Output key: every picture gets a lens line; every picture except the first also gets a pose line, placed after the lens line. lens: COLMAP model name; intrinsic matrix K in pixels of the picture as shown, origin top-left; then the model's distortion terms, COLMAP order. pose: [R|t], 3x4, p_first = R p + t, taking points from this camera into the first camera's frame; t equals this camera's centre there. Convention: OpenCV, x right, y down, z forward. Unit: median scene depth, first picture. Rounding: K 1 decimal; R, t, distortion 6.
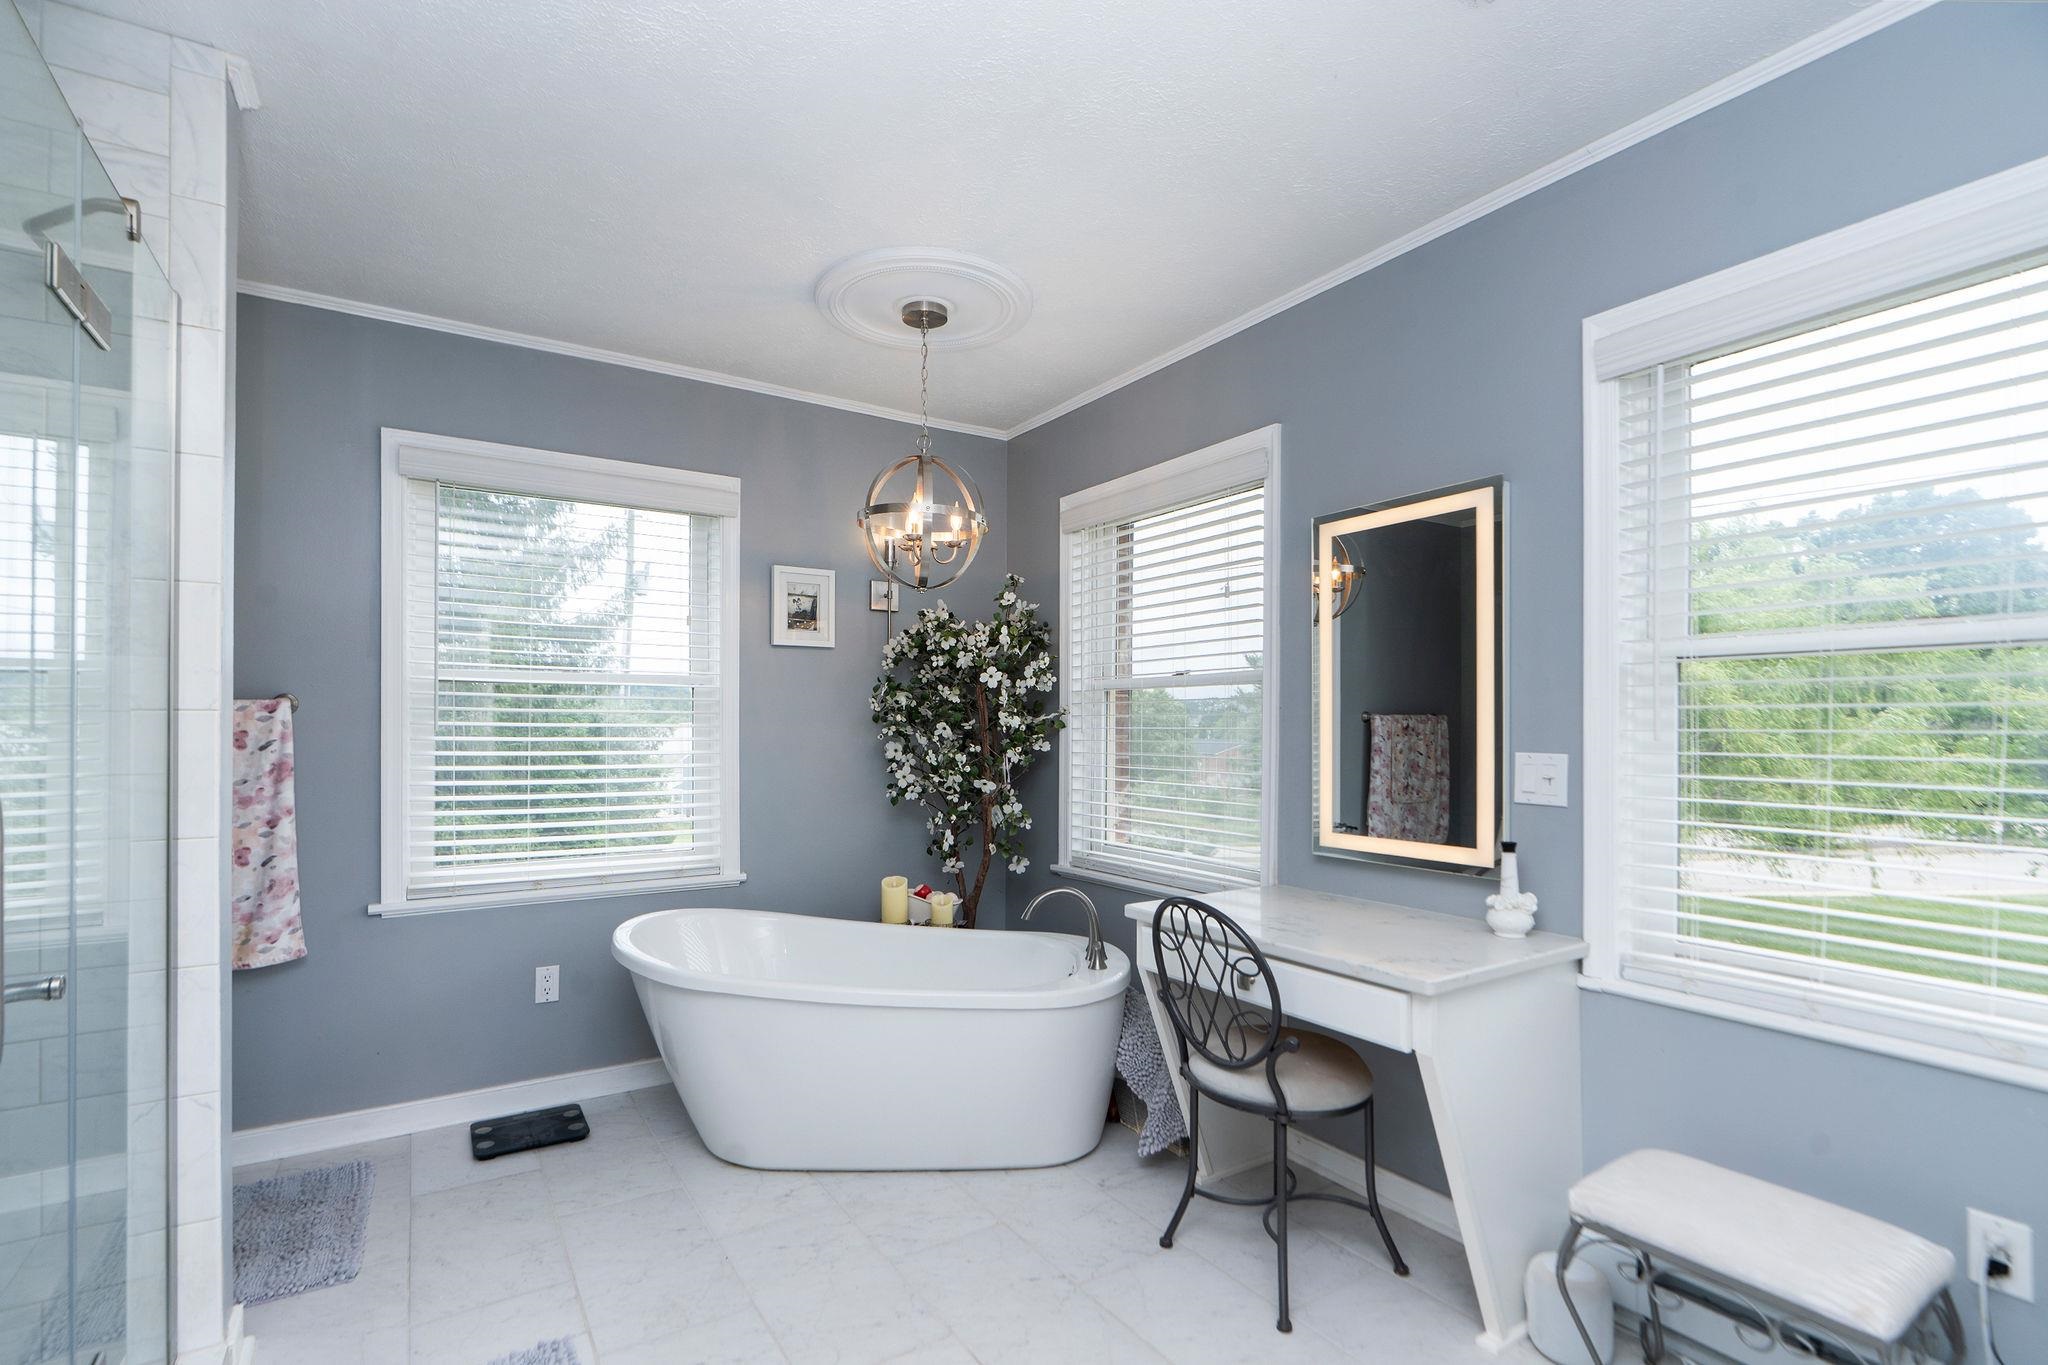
lens RADIAL K [[948.2, 0, 1014.0], [0, 948.2, 717.2], [0, 0, 1]] dist [-0.005540, 0.002354]
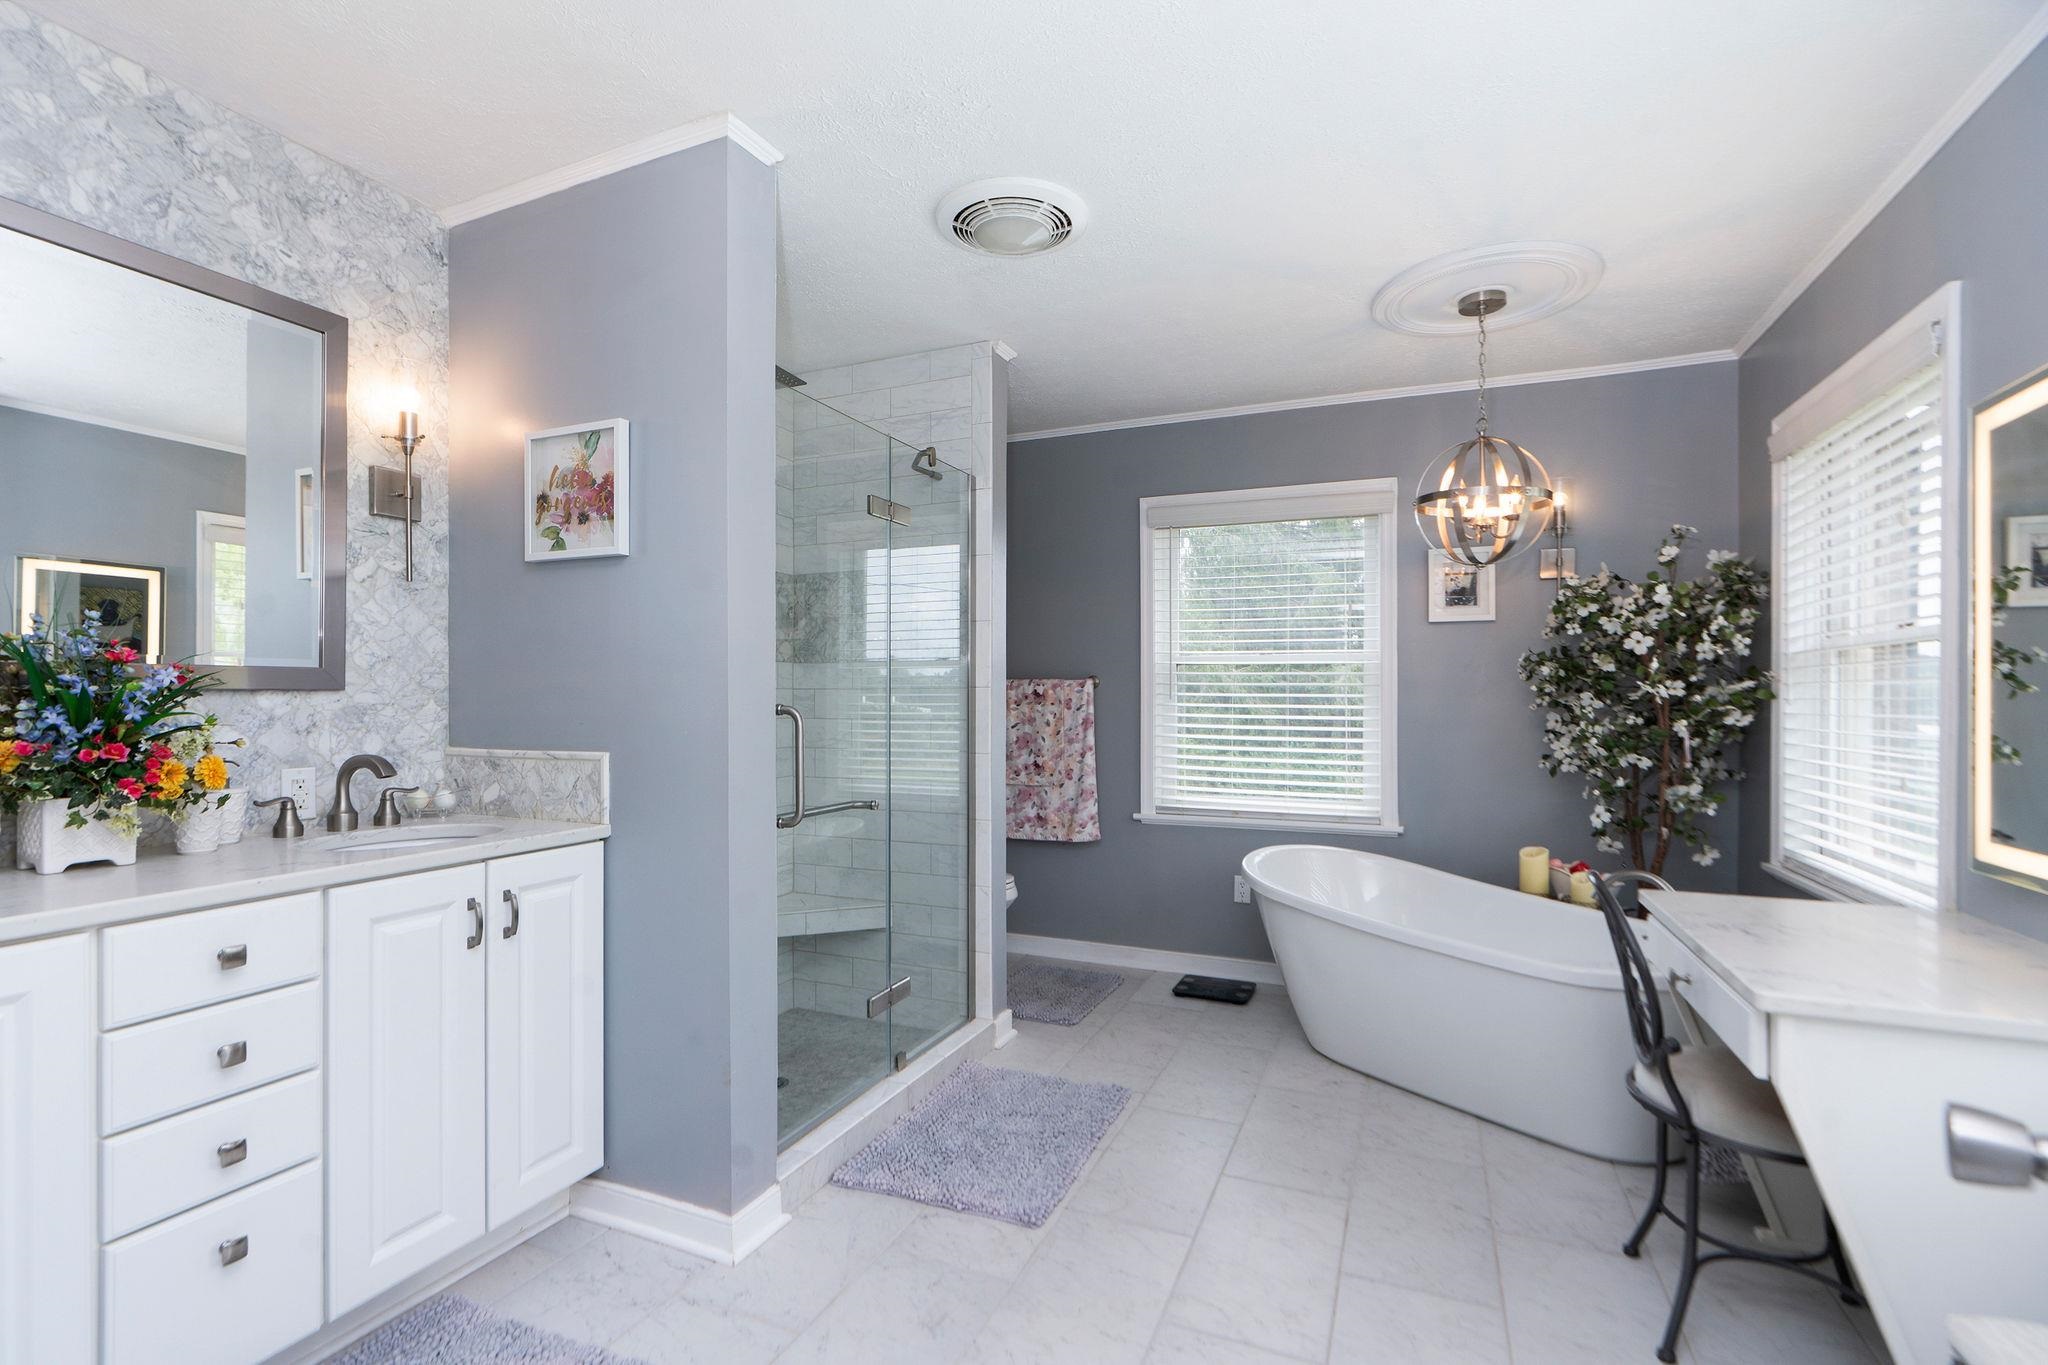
lens RADIAL K [[948.2, 0, 1012.3], [0, 948.2, 688.6], [0, 0, 1]] dist [-0.005540, 0.002354]
pose [[0.560120, -0.006710, -0.828384, 0.475080], [0.004682, 0.999977, -0.004935, 0.004429], [0.828398, -0.001114, 0.560139, -0.017507]]
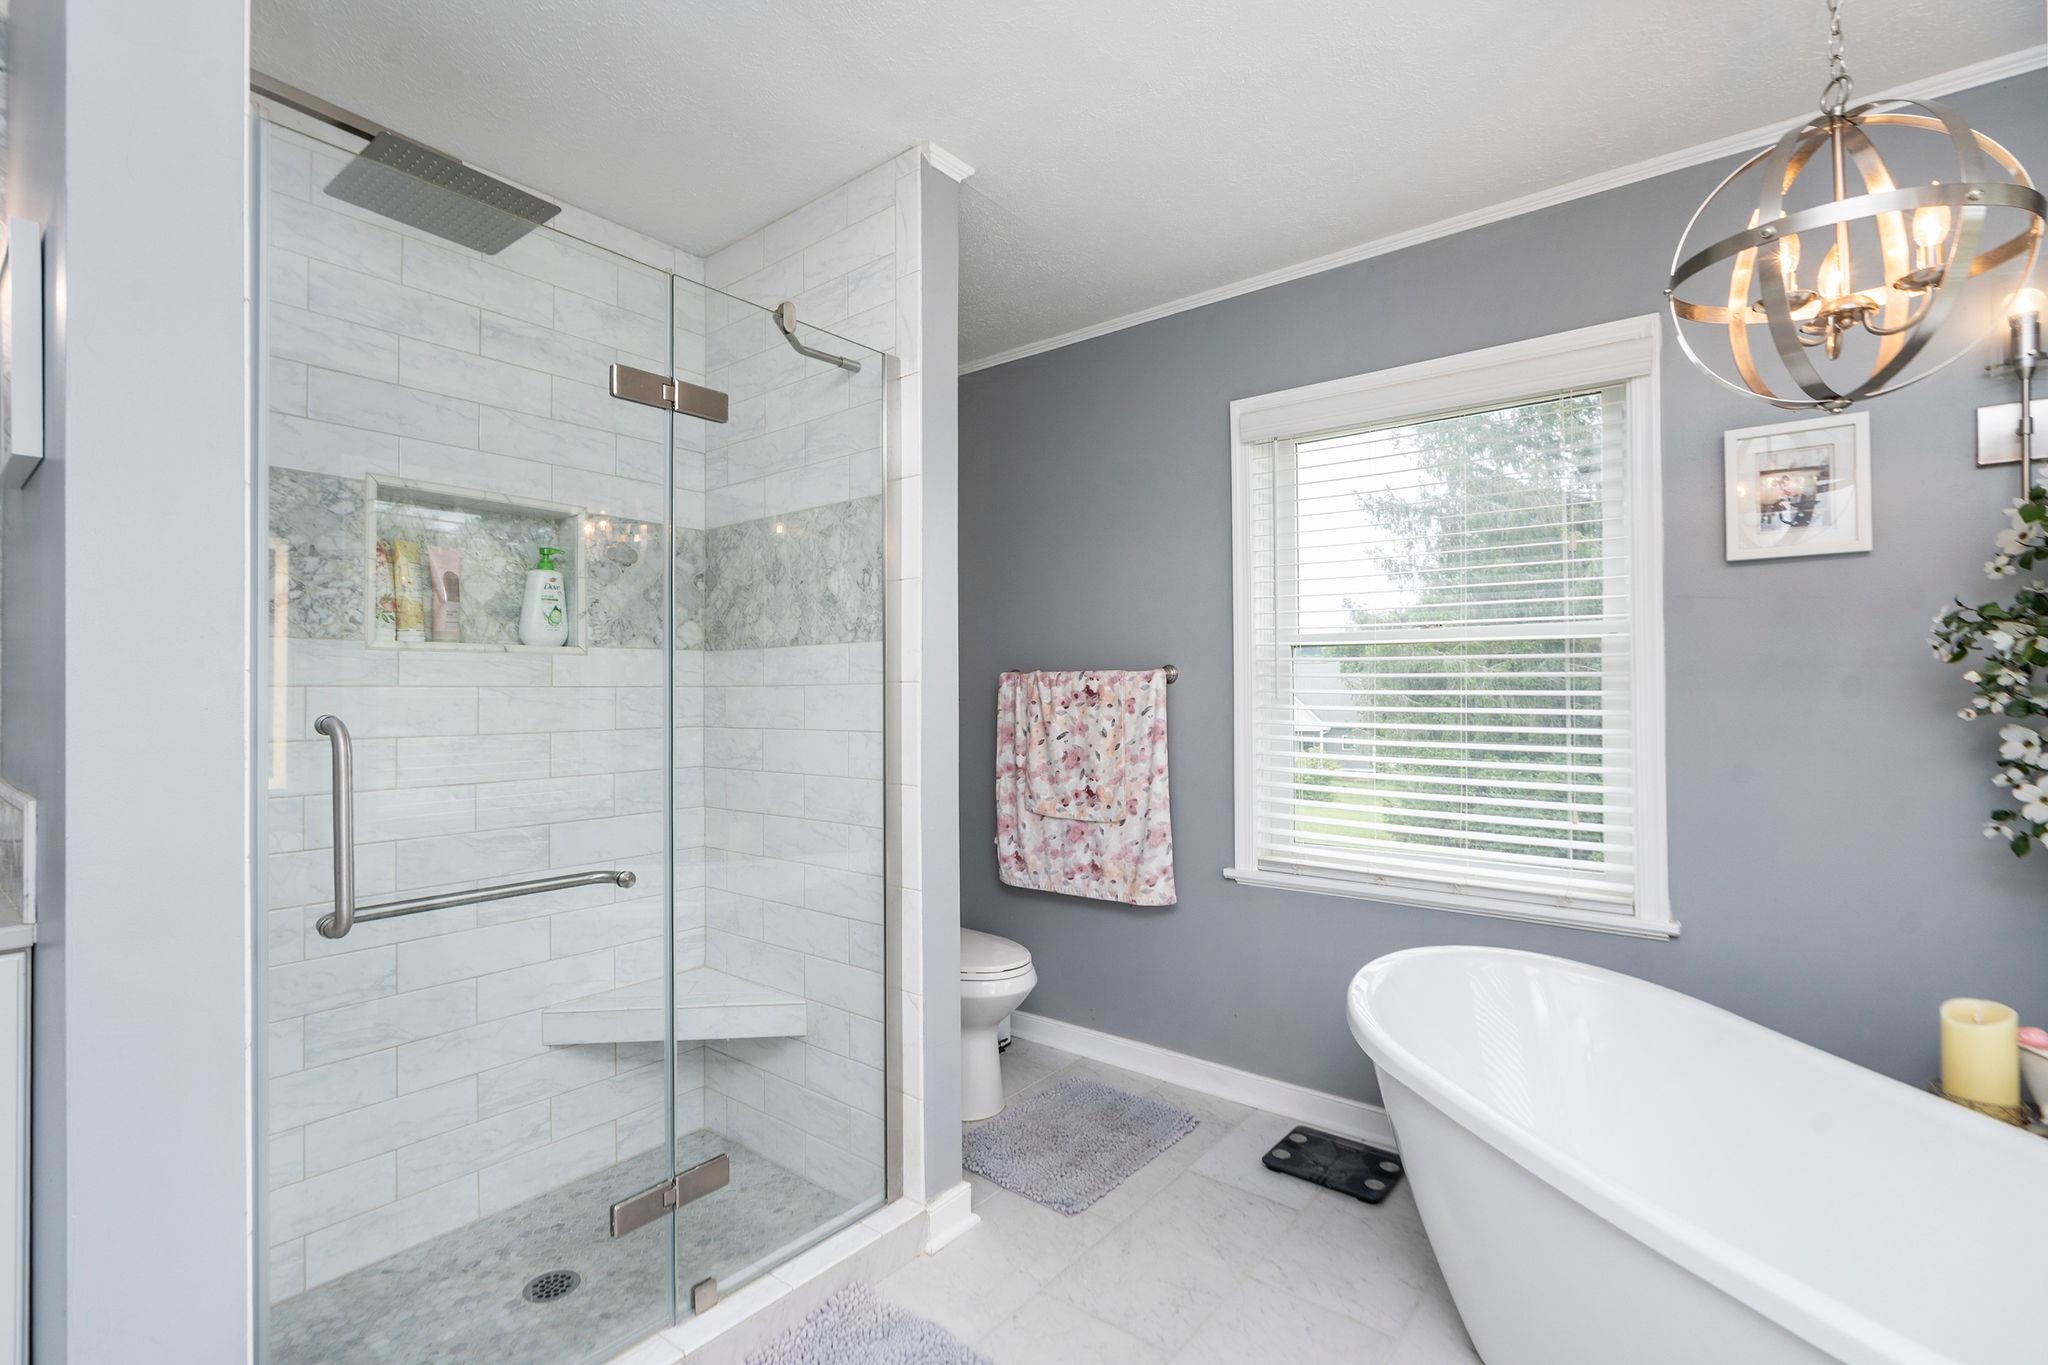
lens RADIAL K [[948.2, 0, 991.7], [0, 948.2, 678.2], [0, 0, 1]] dist [-0.005540, 0.002354]
pose [[0.313559, -0.015559, -0.949441, 0.218419], [0.009639, 0.999866, -0.013202, 0.003580], [0.949520, -0.005012, 0.313667, 0.438307]]
